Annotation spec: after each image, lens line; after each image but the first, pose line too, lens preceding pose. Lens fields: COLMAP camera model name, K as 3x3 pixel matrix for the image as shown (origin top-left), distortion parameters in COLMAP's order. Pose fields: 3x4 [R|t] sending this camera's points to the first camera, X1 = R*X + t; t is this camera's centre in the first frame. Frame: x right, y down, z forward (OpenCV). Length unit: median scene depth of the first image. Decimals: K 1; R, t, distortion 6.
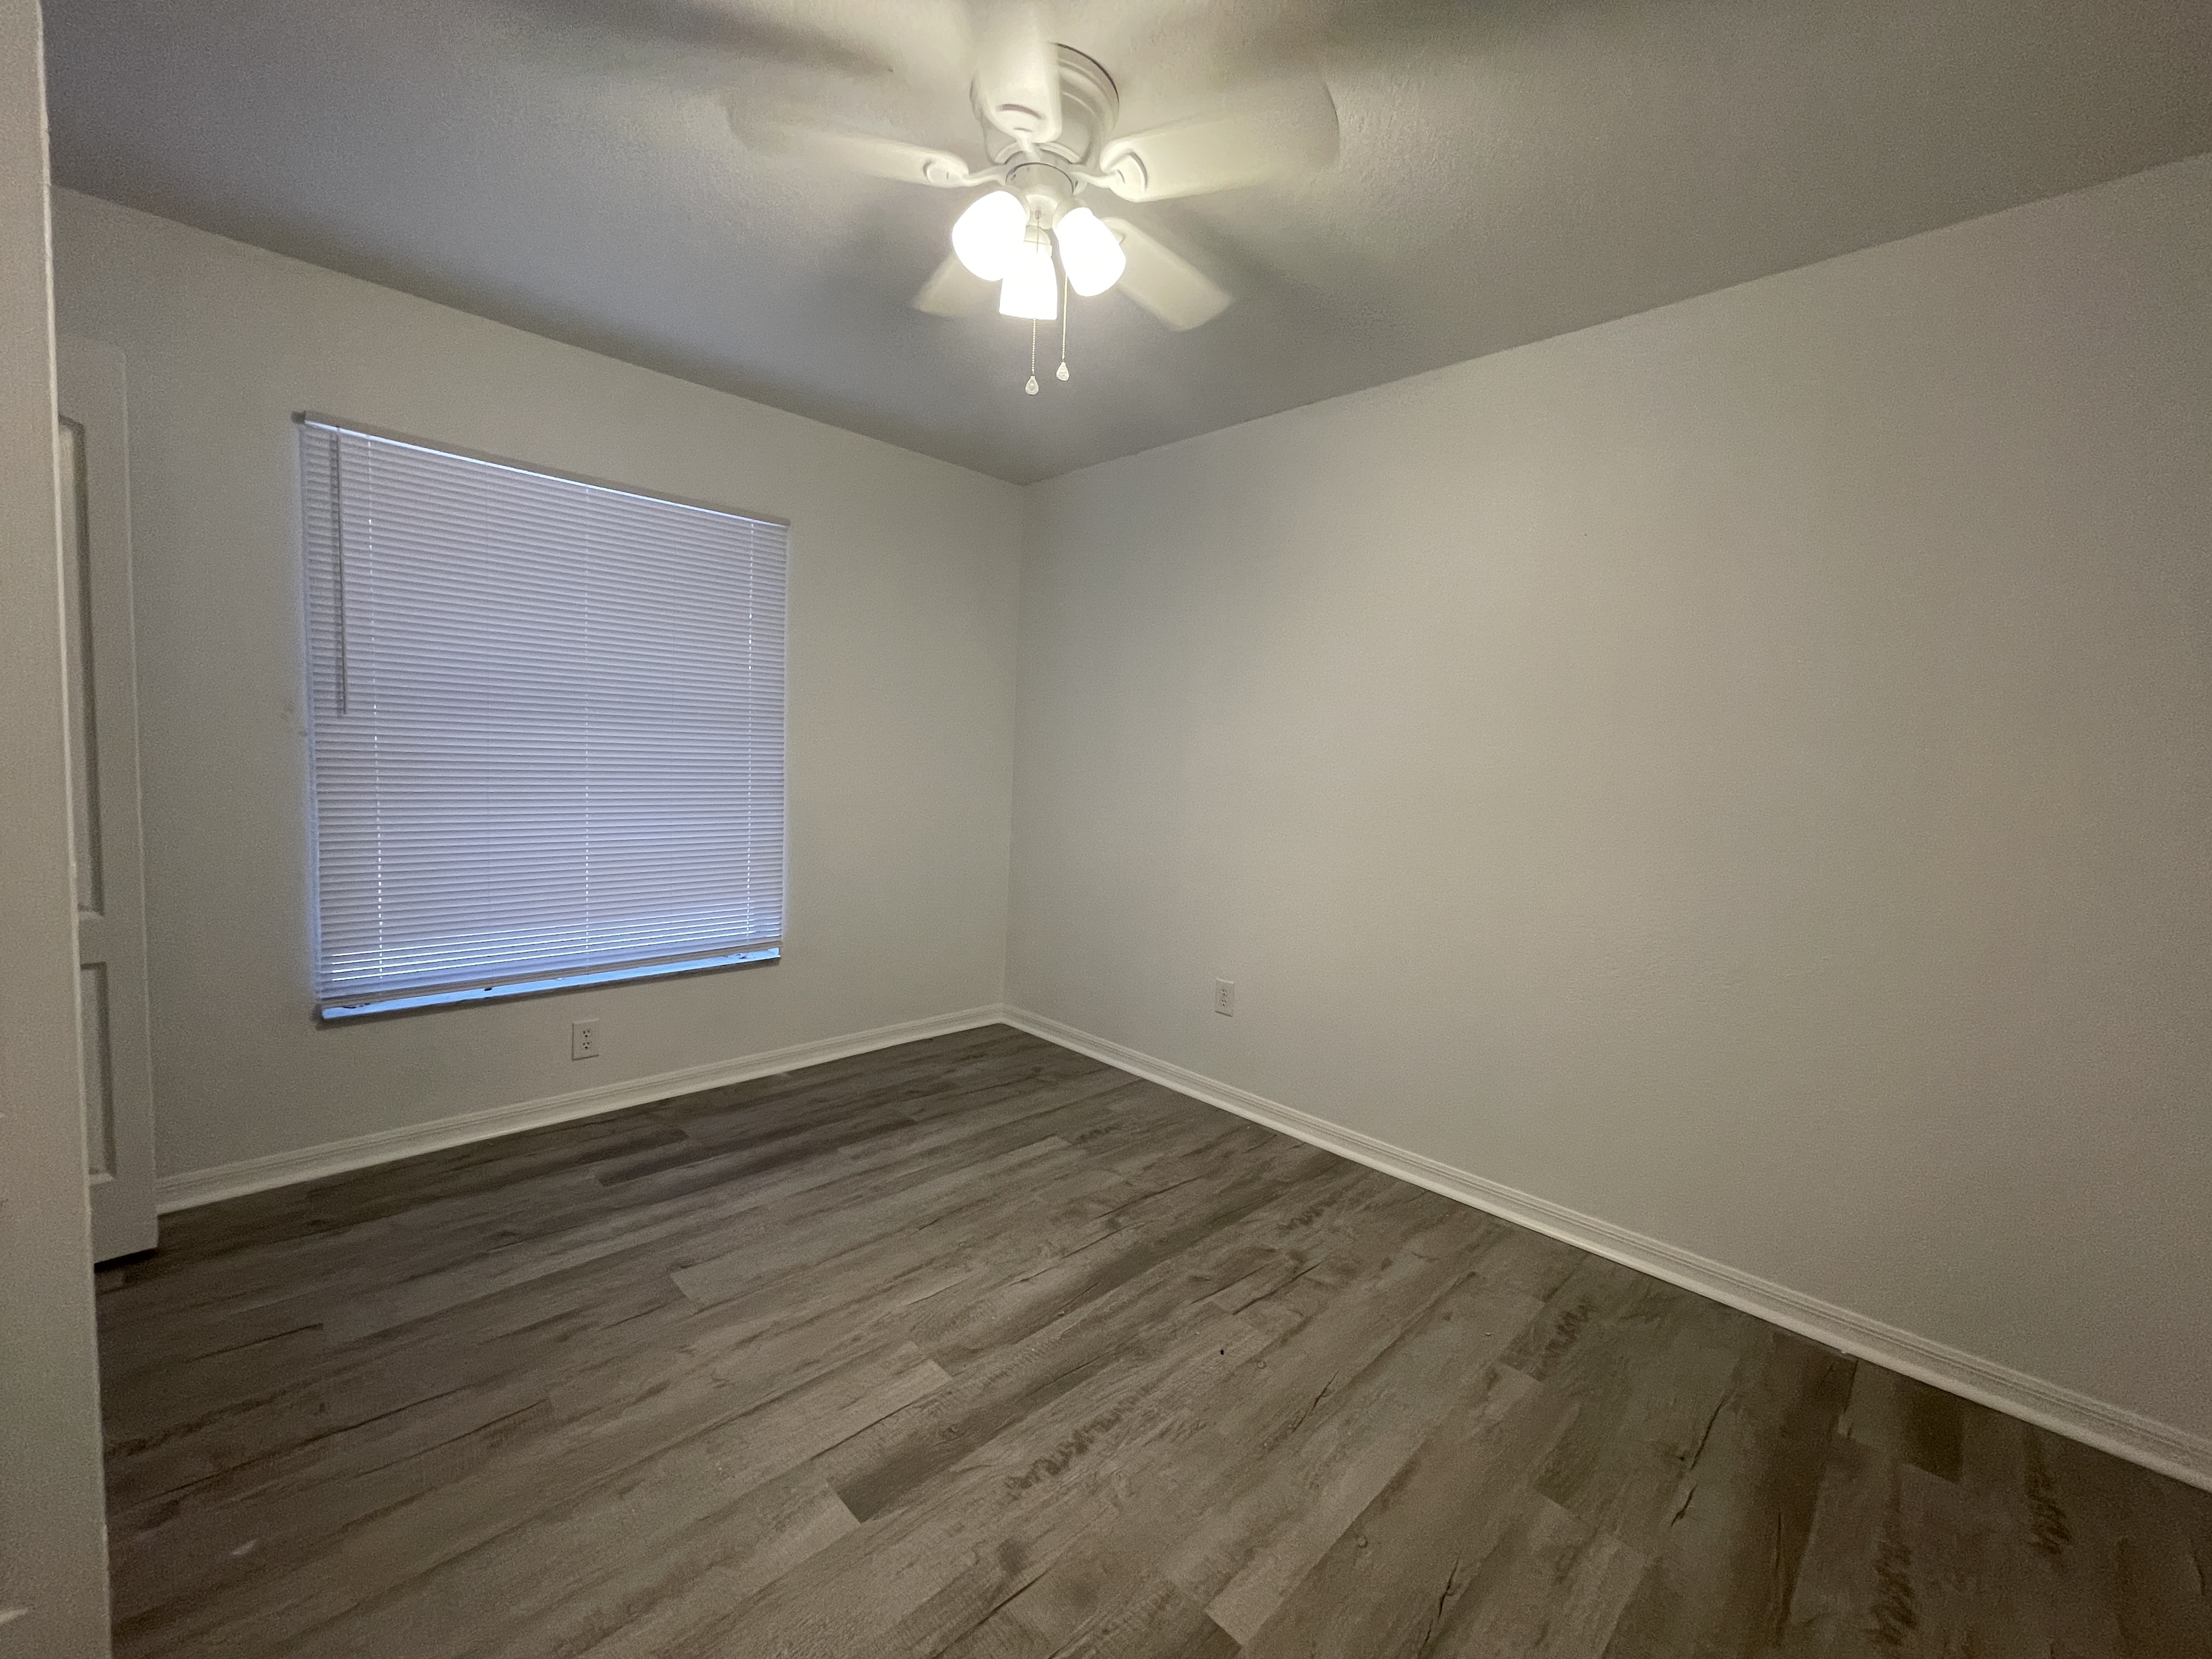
lens RADIAL K [[893.4, 0, 1092.6], [0, 893.4, 817.4], [0, 0, 1]] dist [-0.003928, 0.000422]
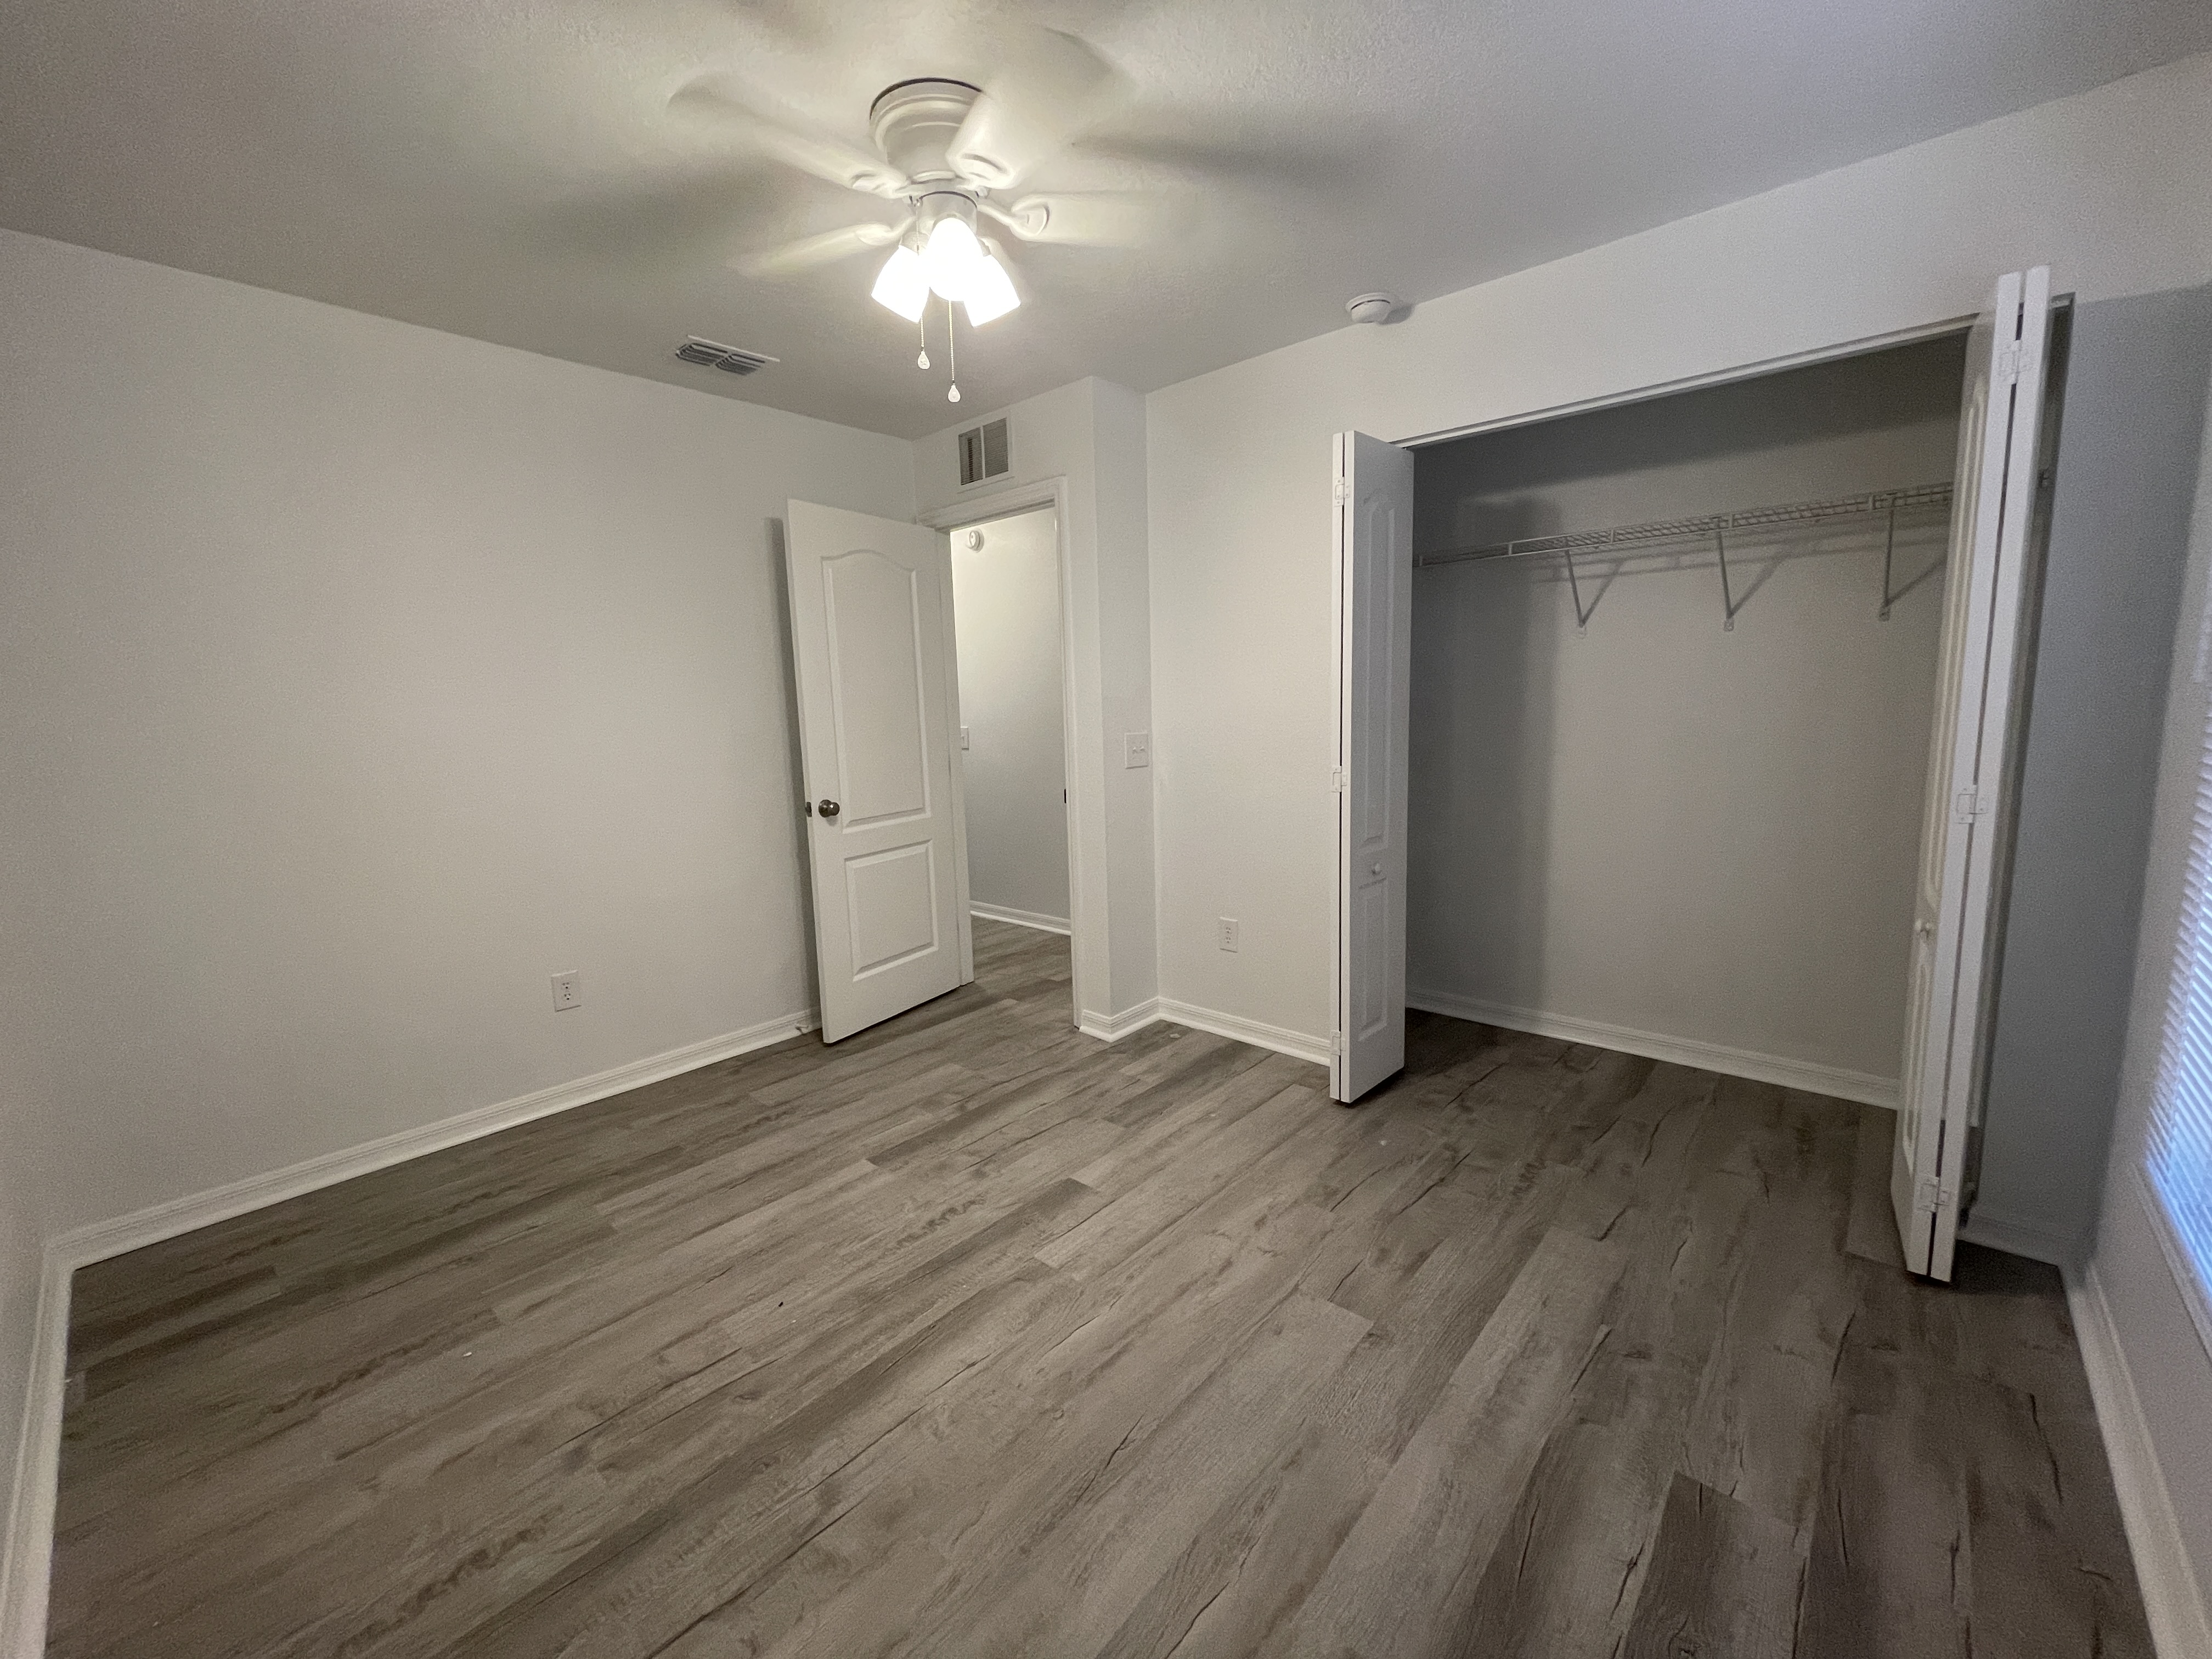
lens RADIAL K [[893.4, 0, 1092.6], [0, 893.4, 817.4], [0, 0, 1]] dist [-0.003928, 0.000422]
pose [[-0.998422, -0.002792, -0.056085, -0.153335], [-0.014065, 0.979362, 0.201626, -0.165680], [0.054364, 0.202096, -0.977856, 1.871261]]
